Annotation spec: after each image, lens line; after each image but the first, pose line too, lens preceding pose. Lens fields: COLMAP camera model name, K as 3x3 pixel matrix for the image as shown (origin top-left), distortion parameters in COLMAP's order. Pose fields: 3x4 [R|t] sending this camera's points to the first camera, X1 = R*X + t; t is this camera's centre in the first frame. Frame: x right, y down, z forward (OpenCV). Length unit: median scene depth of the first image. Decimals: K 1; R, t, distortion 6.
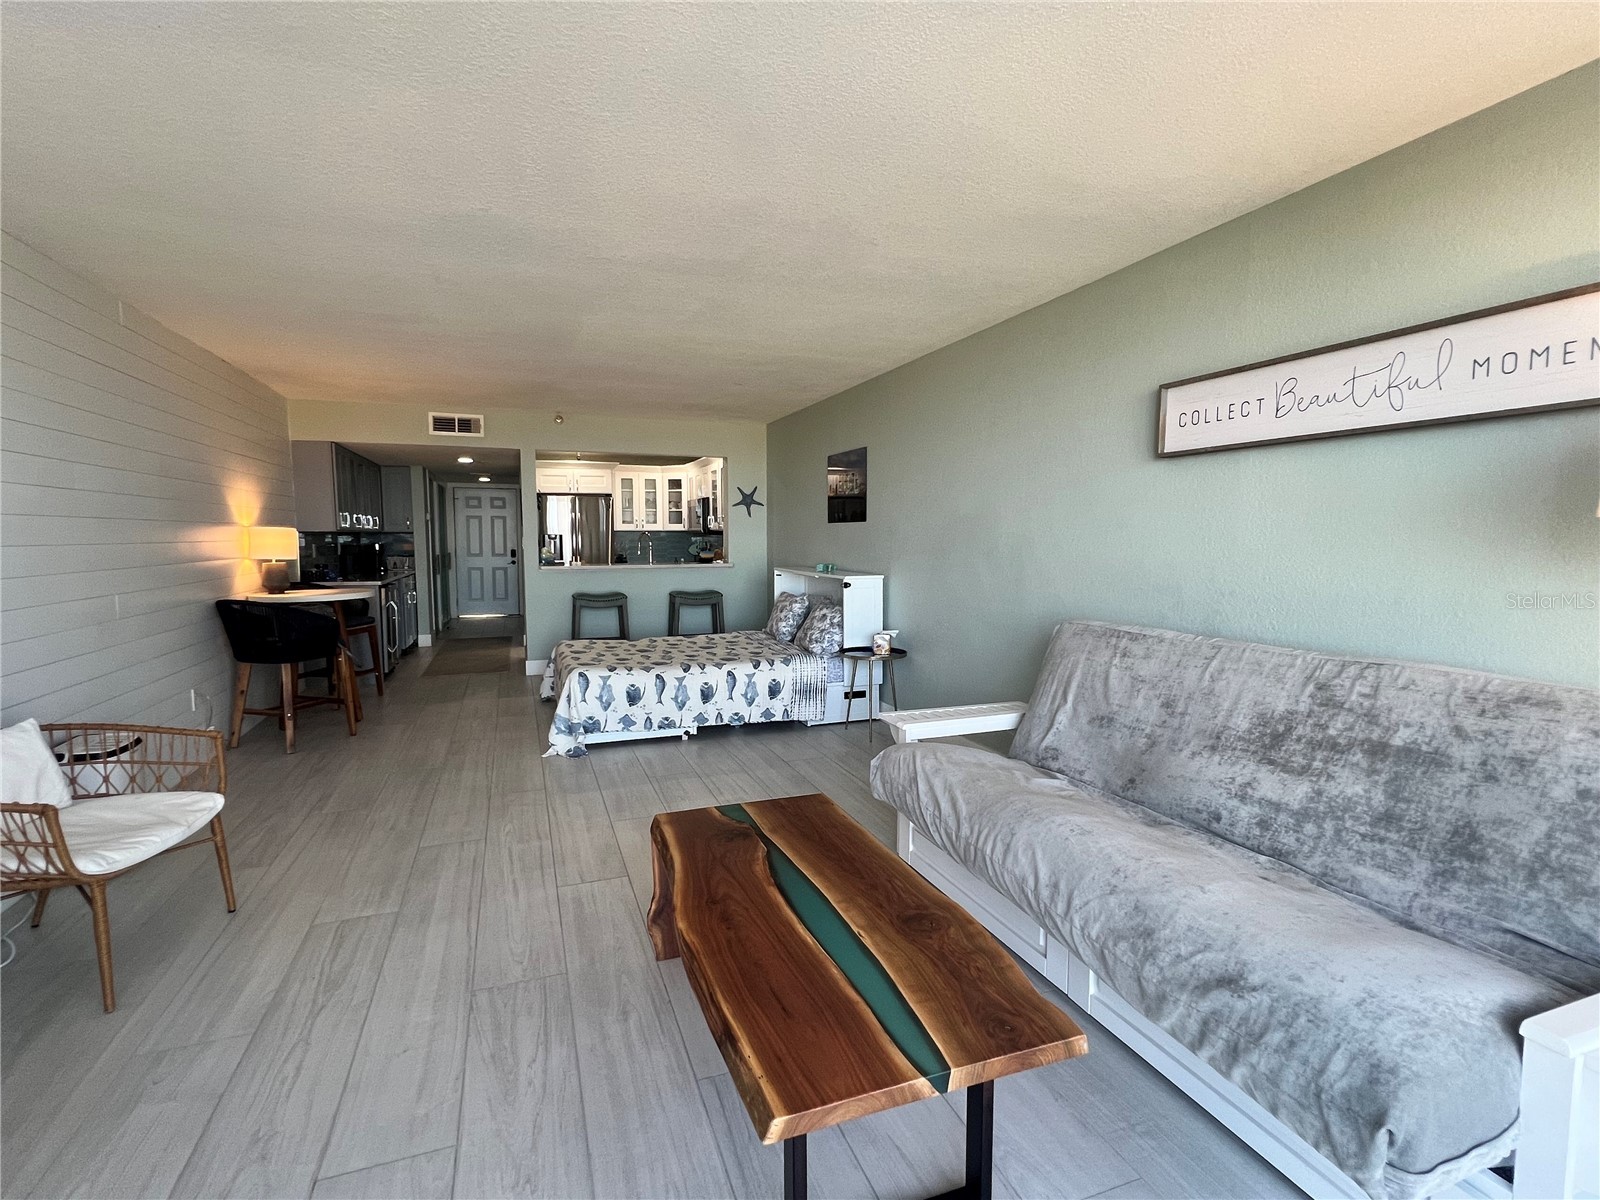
lens RADIAL K [[764.3, 0, 803.5], [0, 764.3, 603.2], [0, 0, 1]] dist [-0.002197, 0.000741]
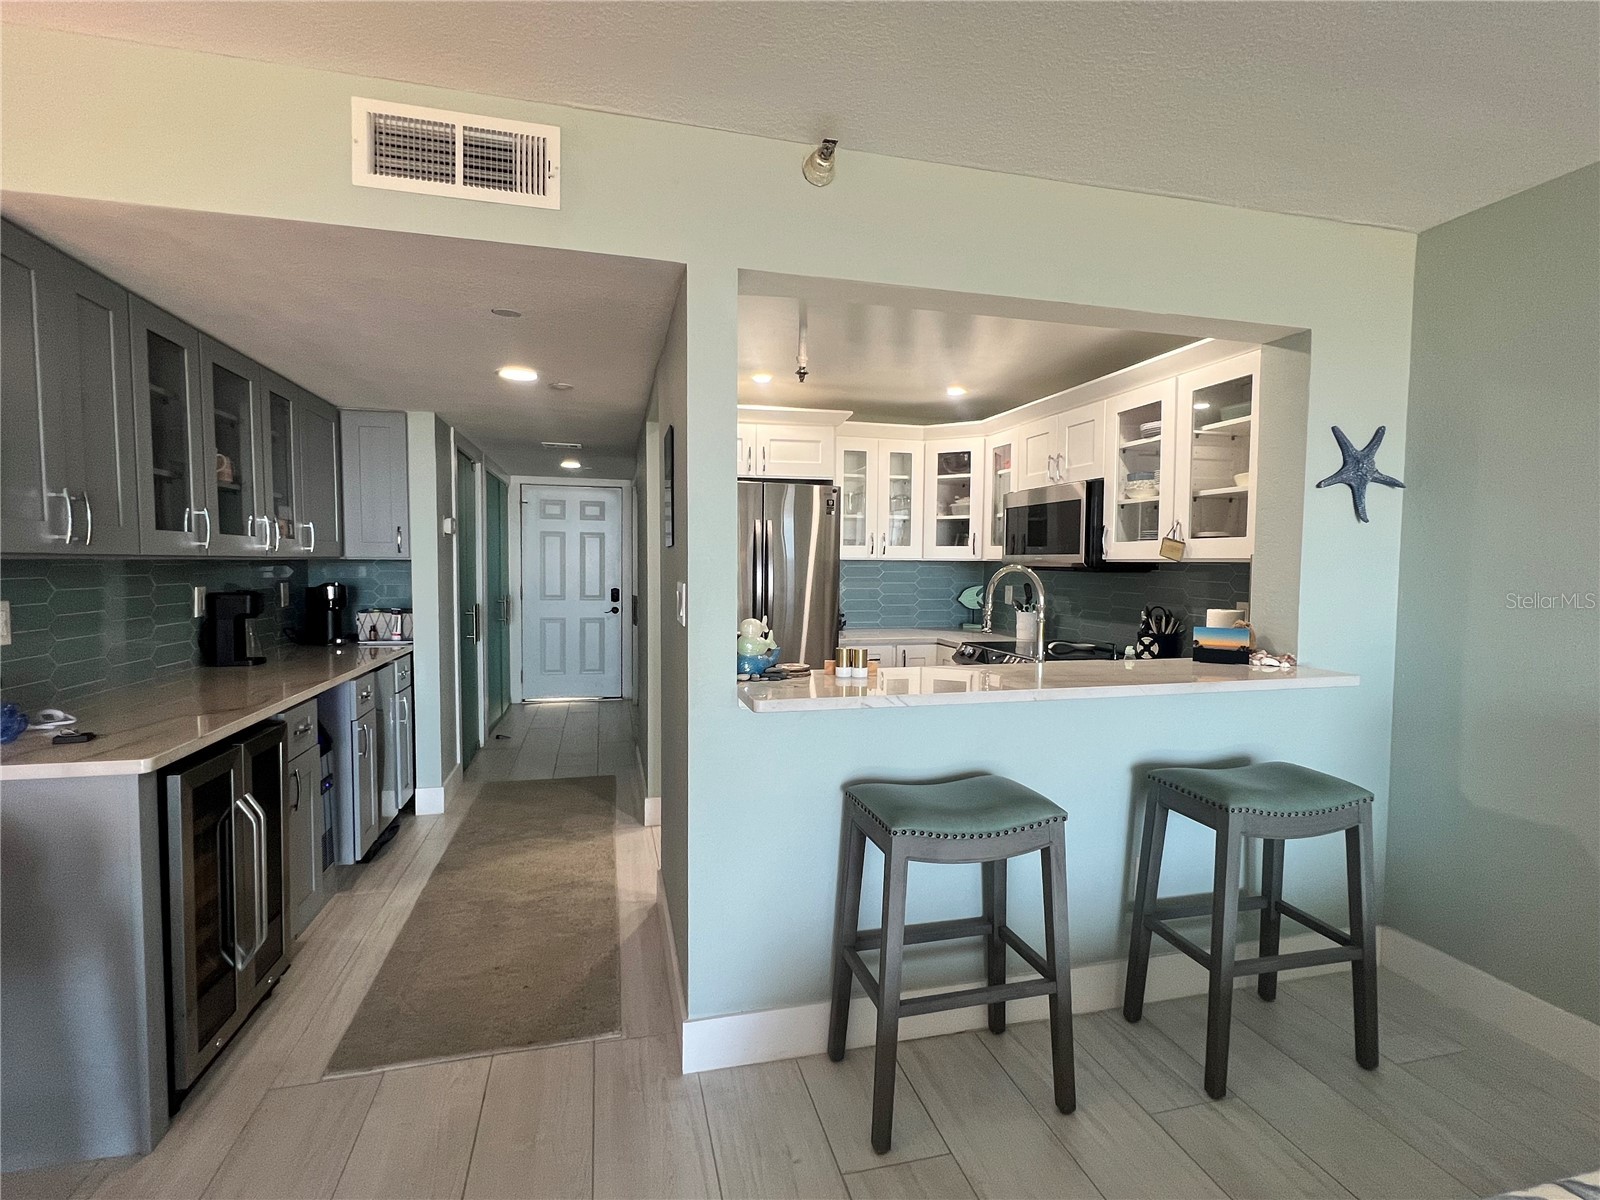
lens RADIAL K [[764.3, 0, 800.9], [0, 764.3, 602.2], [0, 0, 1]] dist [-0.002197, 0.000741]
pose [[0.994238, 0.013606, -0.106324, -0.408799], [-0.017408, 0.999239, -0.034914, -0.098227], [0.105768, 0.036563, 0.993718, 1.005170]]
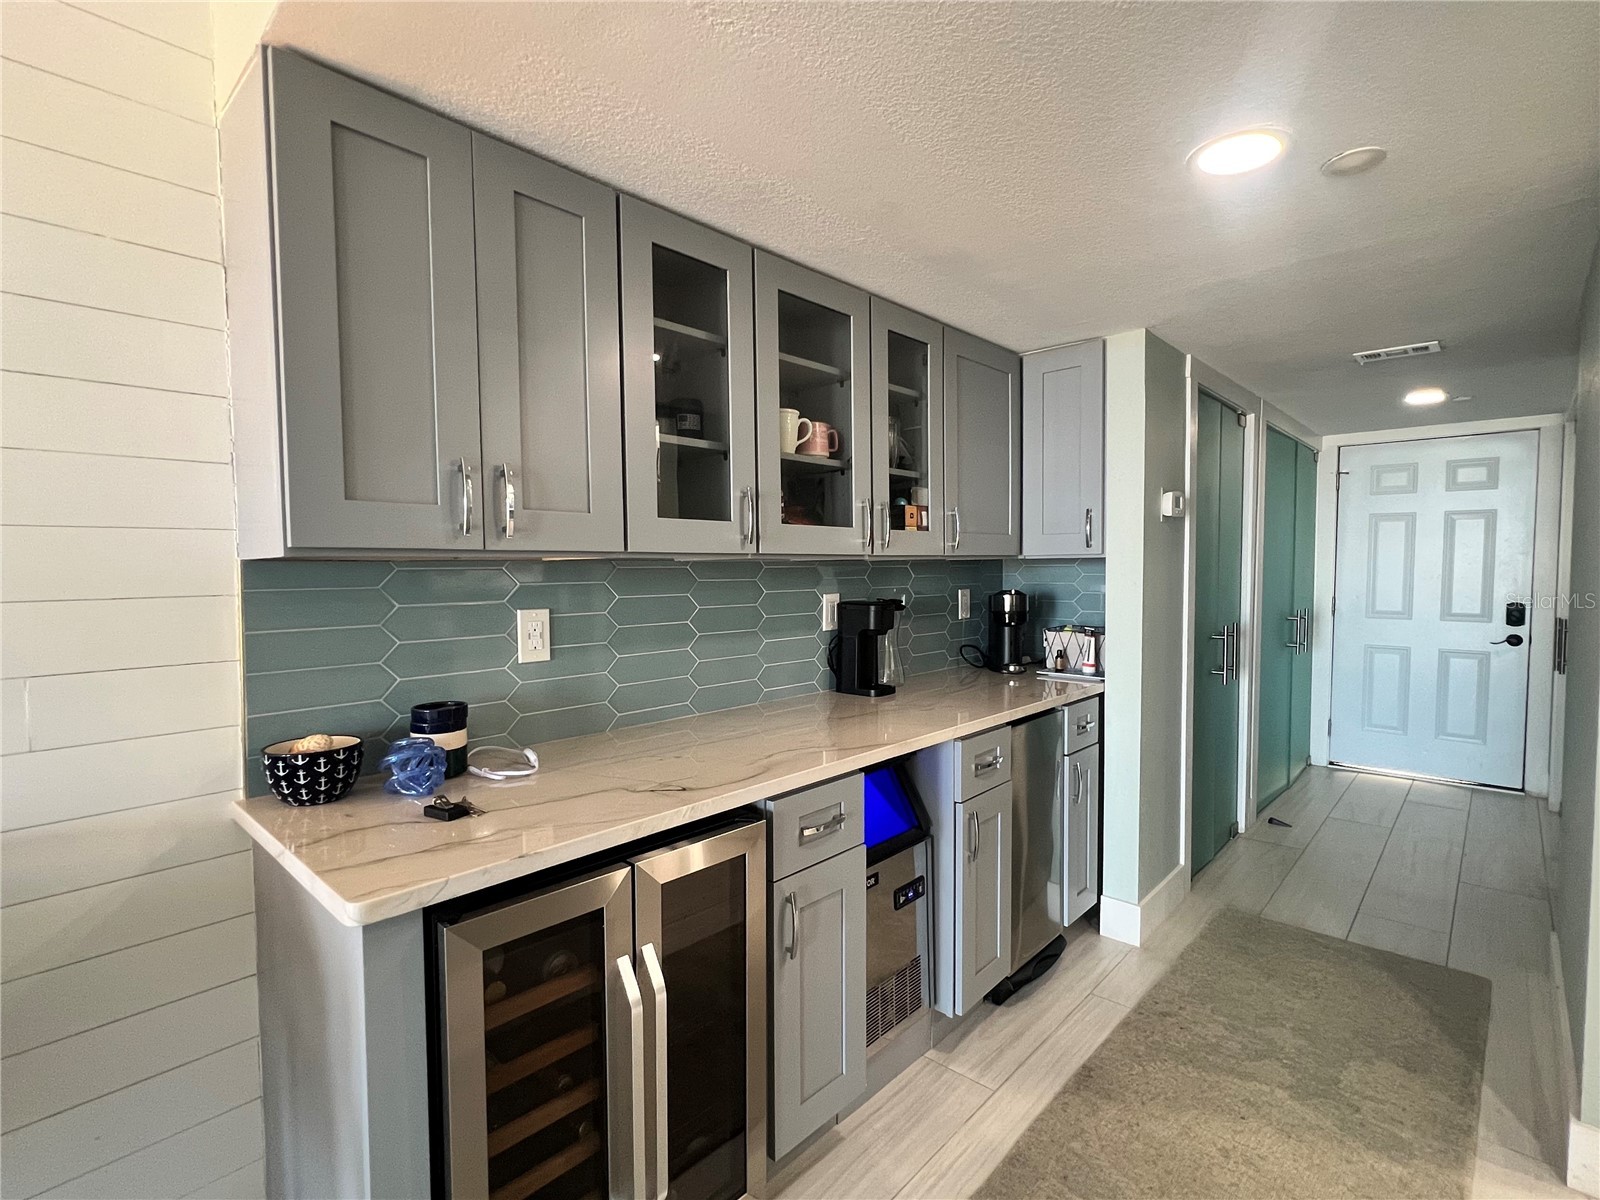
lens RADIAL K [[764.3, 0, 797.8], [0, 764.3, 604.4], [0, 0, 1]] dist [-0.002197, 0.000741]
pose [[0.446070, 0.040151, -0.894097, -0.510076], [-0.070175, 0.997487, 0.009783, -0.119533], [0.892243, 0.058379, 0.447766, 1.310942]]
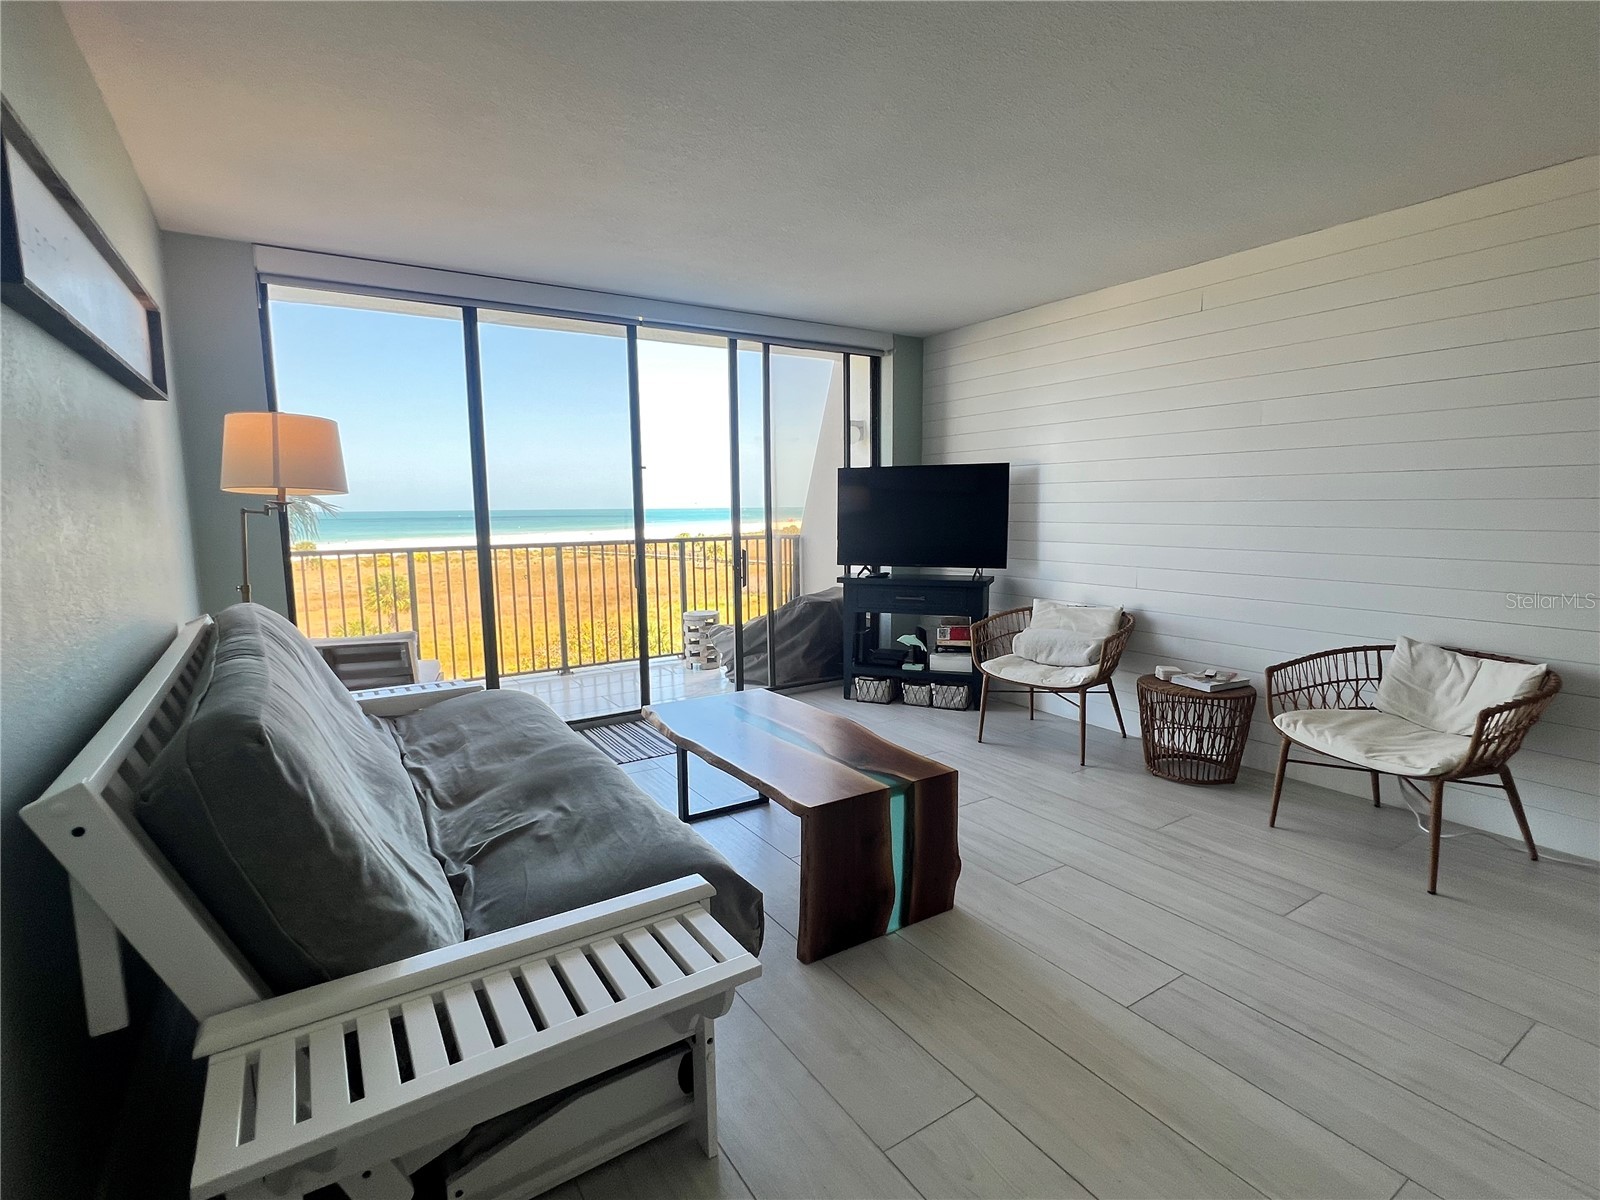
lens RADIAL K [[764.3, 0, 797.9], [0, 764.3, 591.8], [0, 0, 1]] dist [-0.002197, 0.000741]
pose [[-0.977293, 0.031028, -0.209606, 0.099083], [-0.011210, 0.980264, 0.197375, -0.068555], [0.211593, 0.195243, -0.957658, 0.869637]]
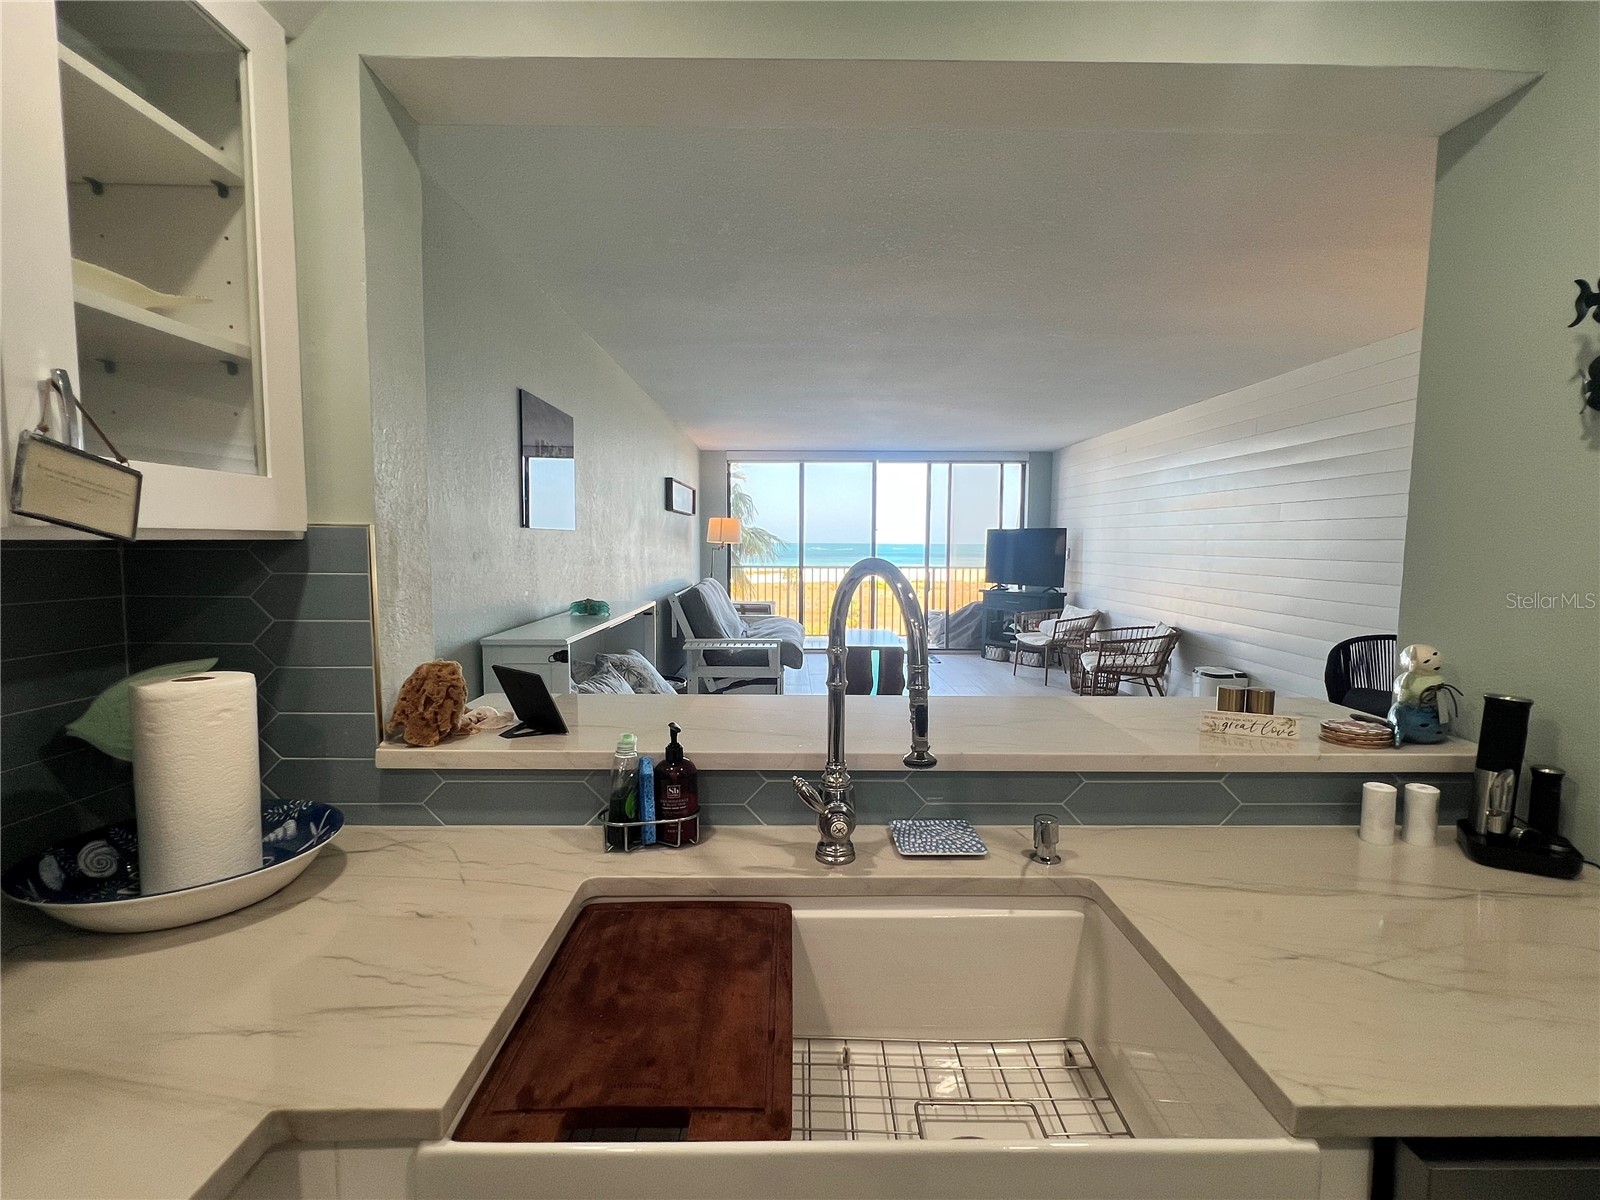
lens RADIAL K [[764.3, 0, 800.5], [0, 764.3, 600.9], [0, 0, 1]] dist [-0.002197, 0.000741]
pose [[-0.939084, -0.034368, 0.341966, -0.371326], [0.023107, 0.986423, 0.162591, -0.165523], [-0.342911, 0.160589, -0.925539, 1.721981]]
